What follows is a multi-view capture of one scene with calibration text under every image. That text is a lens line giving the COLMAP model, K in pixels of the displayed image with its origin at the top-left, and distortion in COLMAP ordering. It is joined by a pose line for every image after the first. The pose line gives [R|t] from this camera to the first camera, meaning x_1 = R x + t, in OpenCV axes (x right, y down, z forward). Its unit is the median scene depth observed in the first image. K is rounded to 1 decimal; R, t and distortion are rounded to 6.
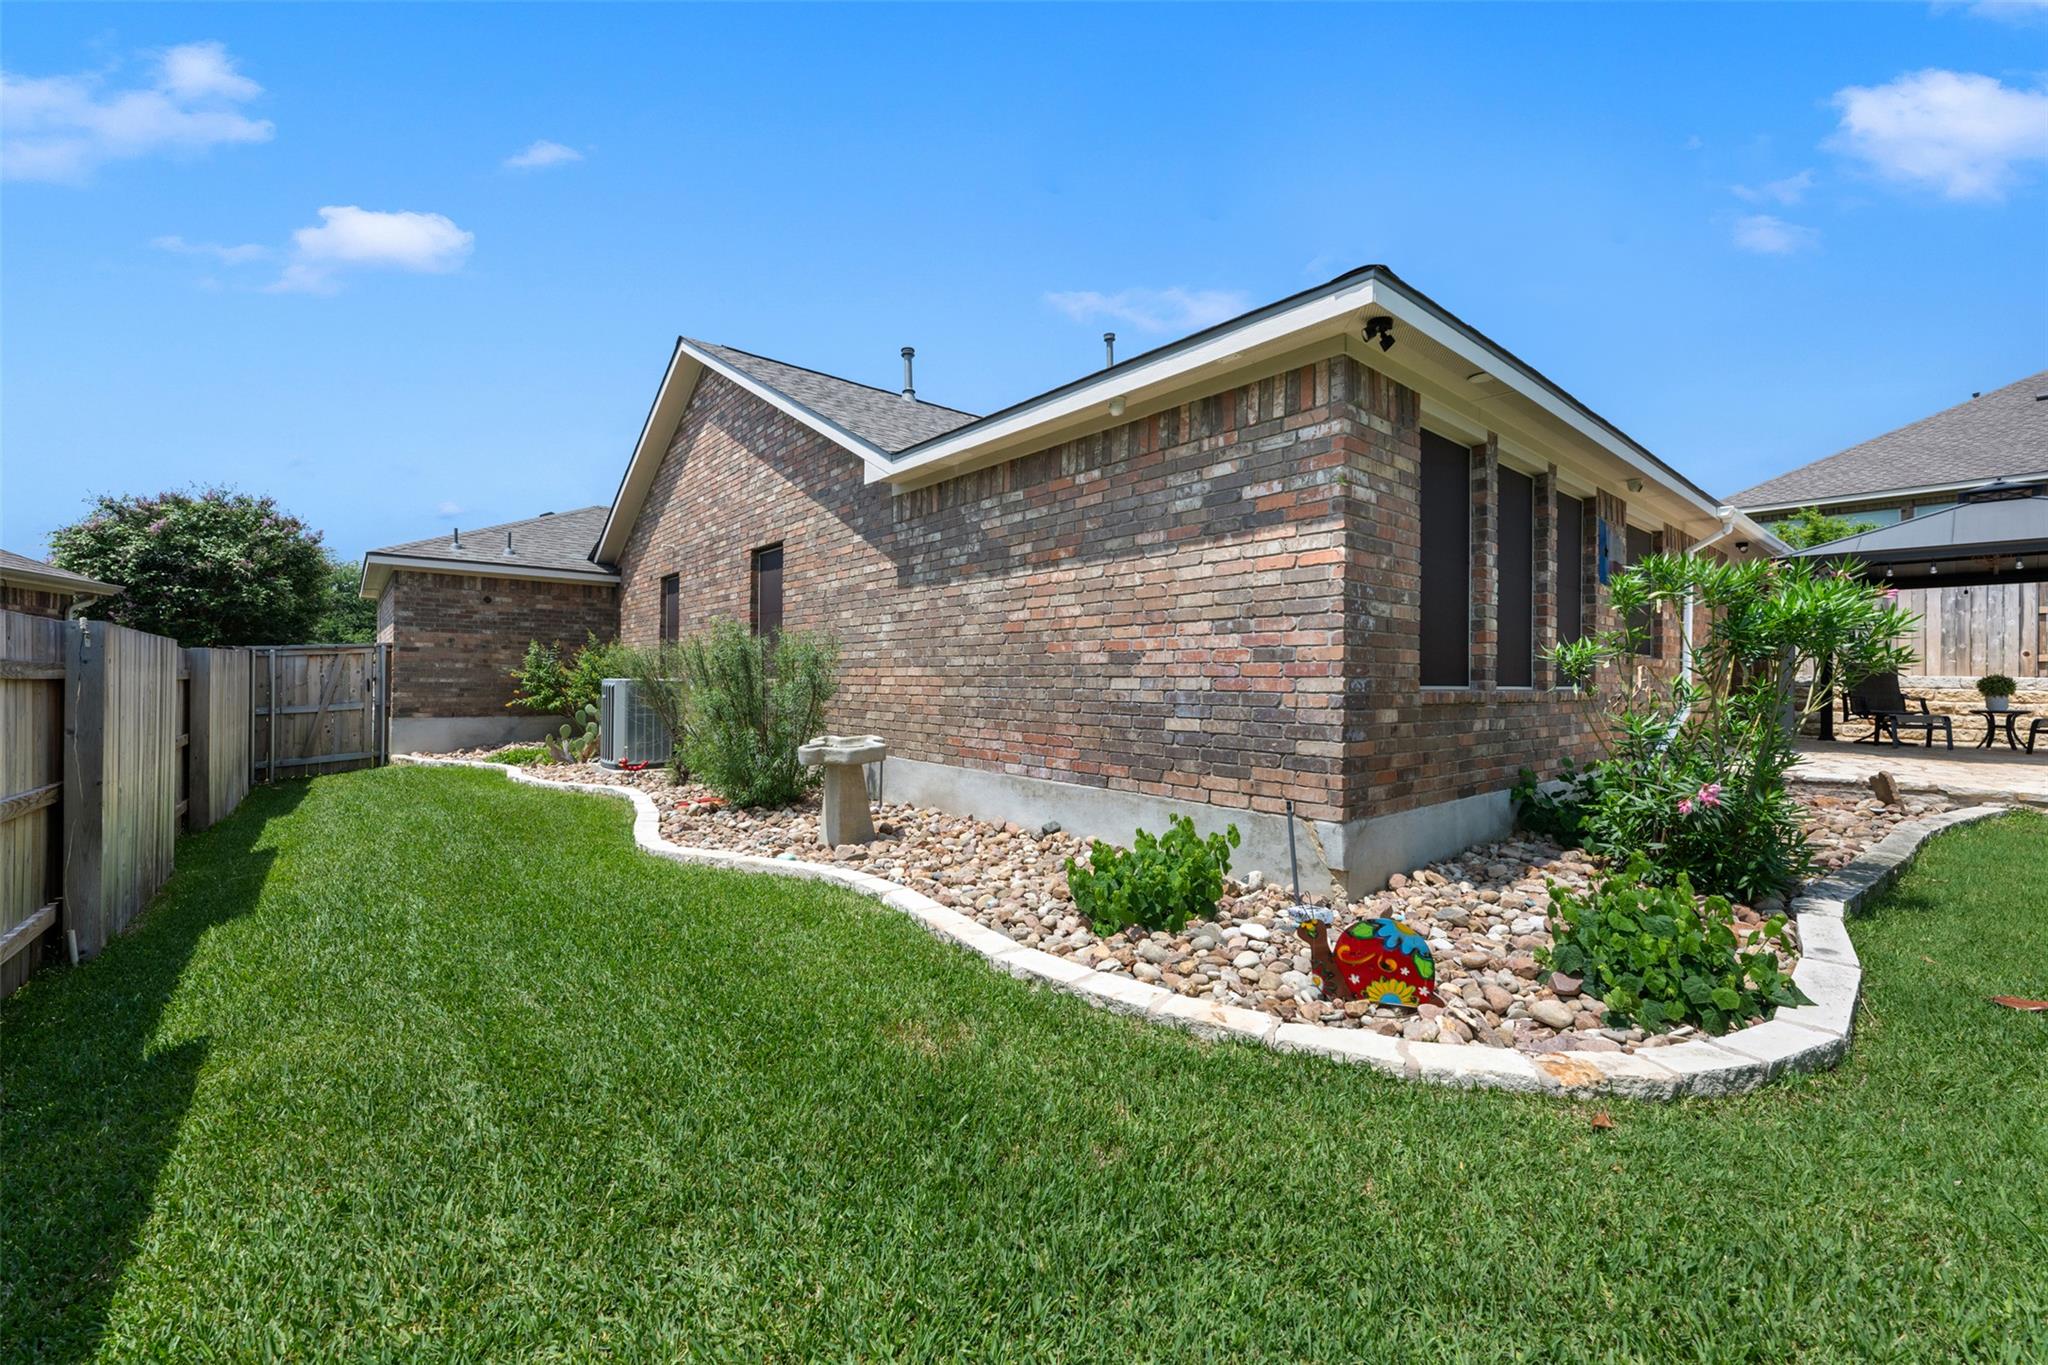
lens RADIAL K [[805.7, 0, 1017.5], [0, 805.7, 680.1], [0, 0, 1]] dist [-0.000720, 0.000327]
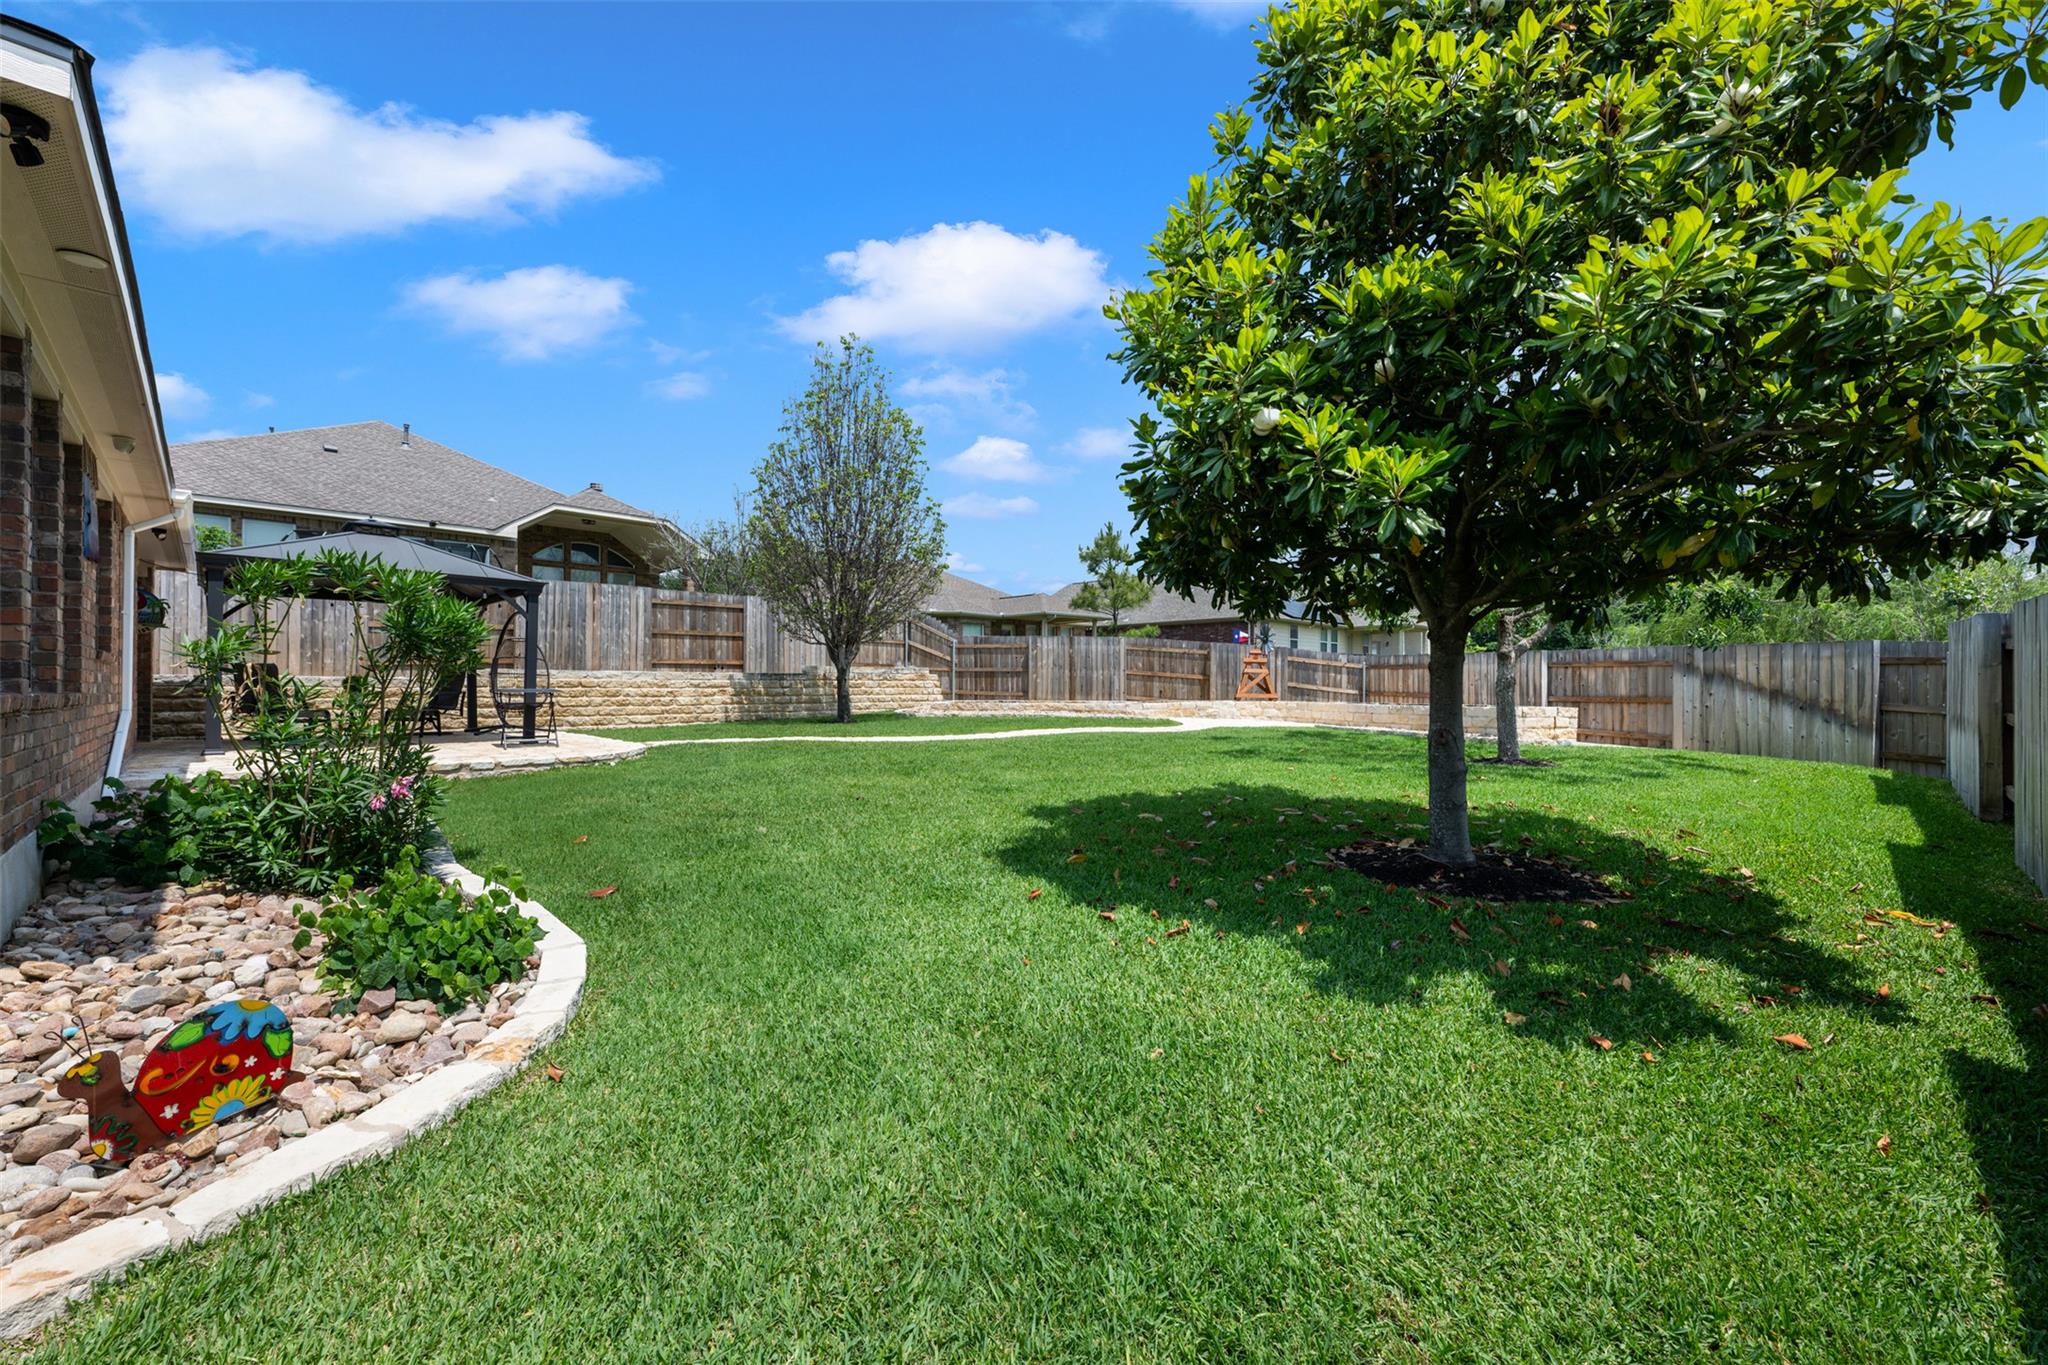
lens RADIAL K [[805.7, 0, 1026.1], [0, 805.7, 681.2], [0, 0, 1]] dist [-0.000720, 0.000327]
pose [[-0.089910, 0.001456, 0.995949, -0.340473], [-0.003973, 0.999990, -0.001820, 0.002267], [-0.995942, -0.004120, -0.089904, 0.343142]]
